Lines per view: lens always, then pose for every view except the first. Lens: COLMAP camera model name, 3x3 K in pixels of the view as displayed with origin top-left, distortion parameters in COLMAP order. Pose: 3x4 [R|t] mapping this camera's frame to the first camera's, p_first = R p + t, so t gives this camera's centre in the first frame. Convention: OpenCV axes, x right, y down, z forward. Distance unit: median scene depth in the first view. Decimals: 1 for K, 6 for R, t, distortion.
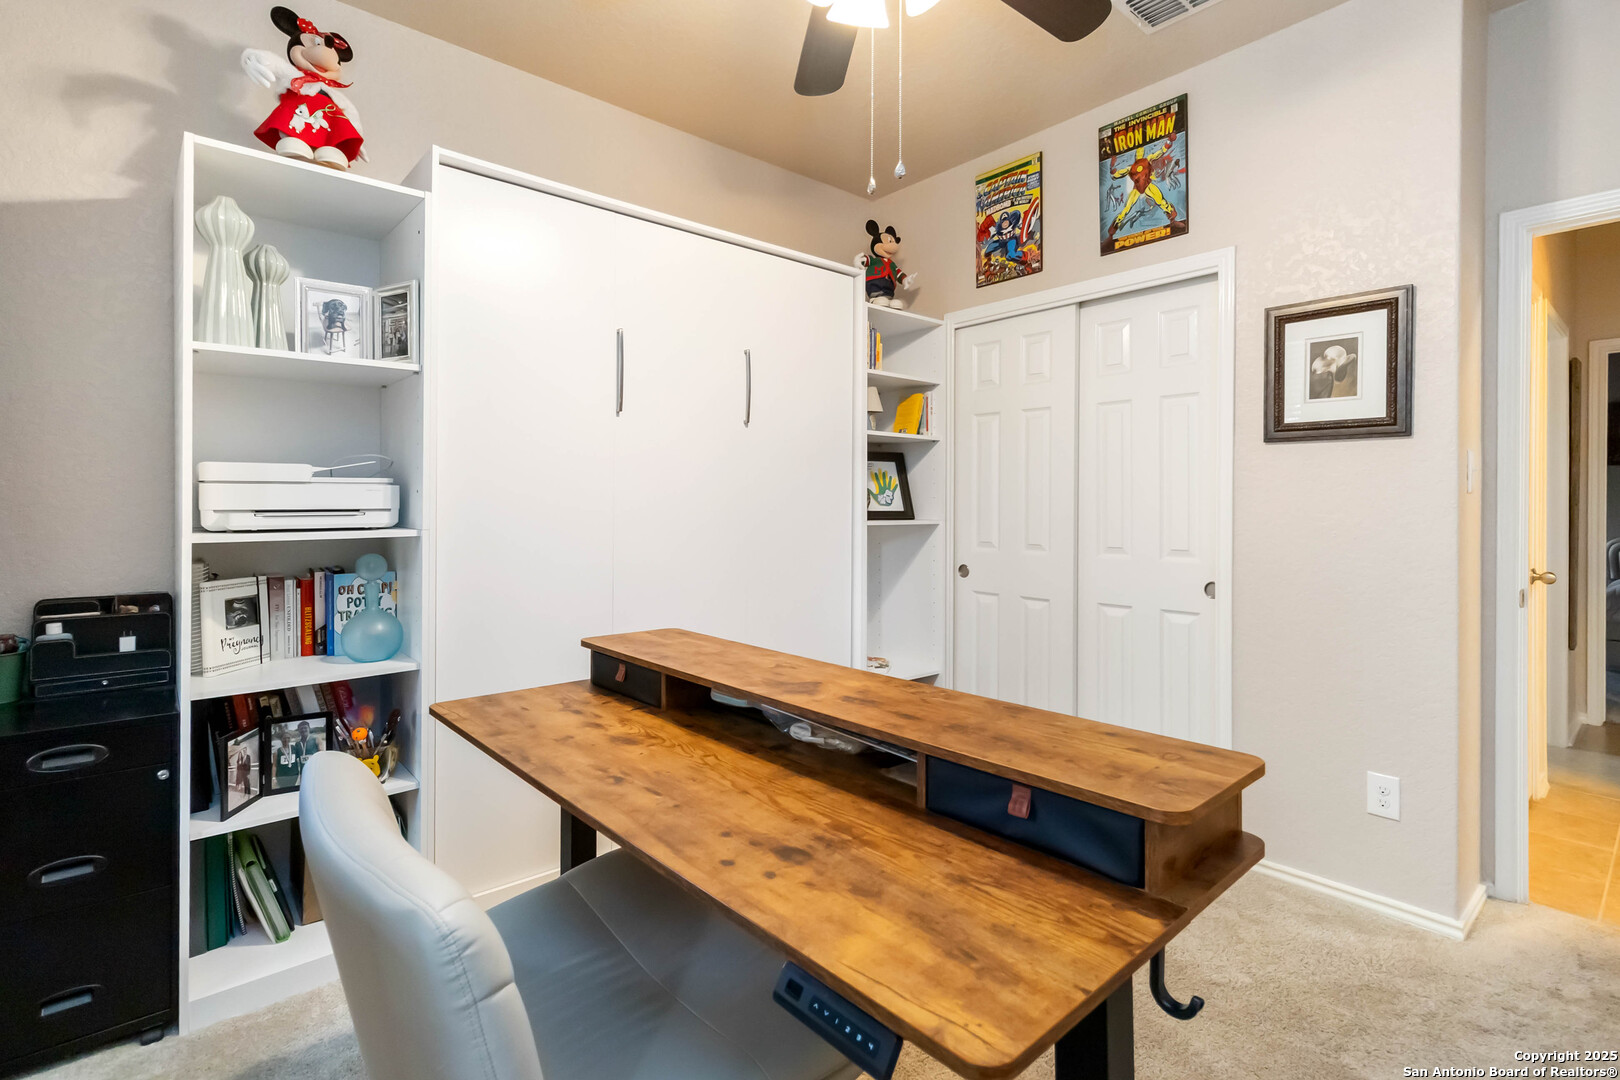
lens RADIAL K [[772.4, 0, 807.3], [0, 772.4, 530.9], [0, 0, 1]] dist [0.004119, 0.001623]
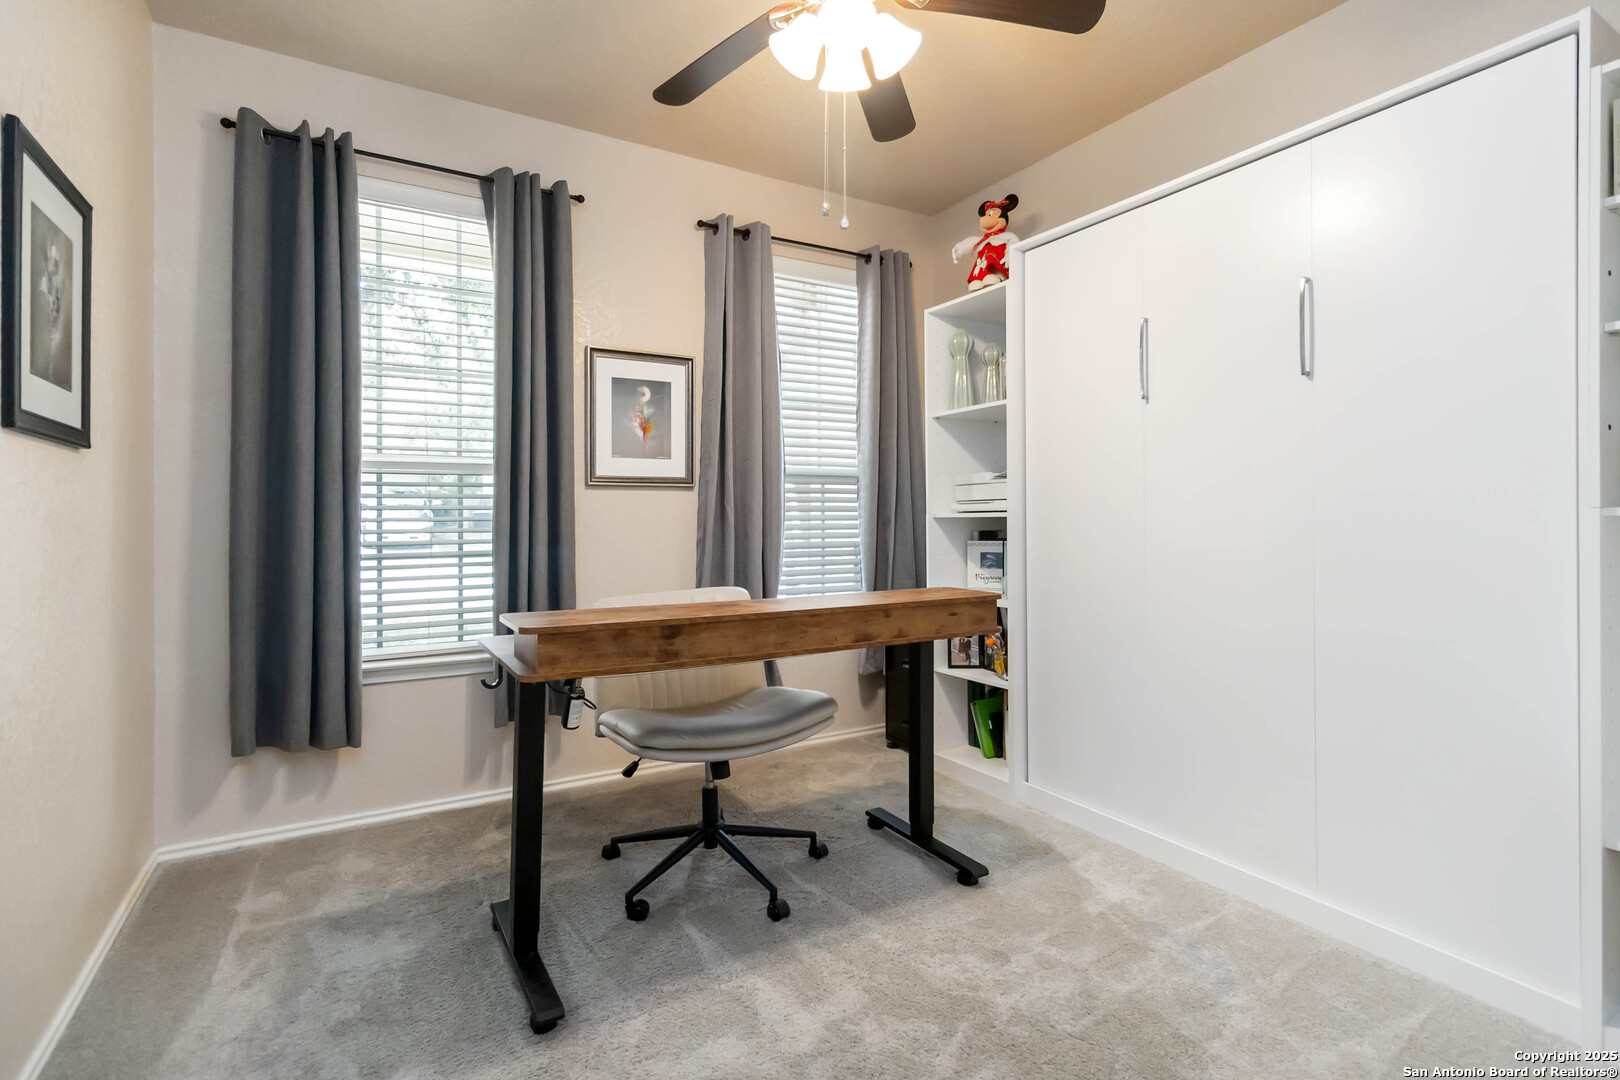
lens RADIAL K [[772.4, 0, 806.6], [0, 772.4, 525.6], [0, 0, 1]] dist [0.004119, 0.001623]
pose [[-0.199503, 0.009862, -0.979848, 1.039537], [-0.007452, 0.999905, 0.011581, 0.011106], [0.979869, 0.009612, -0.199411, 0.952475]]
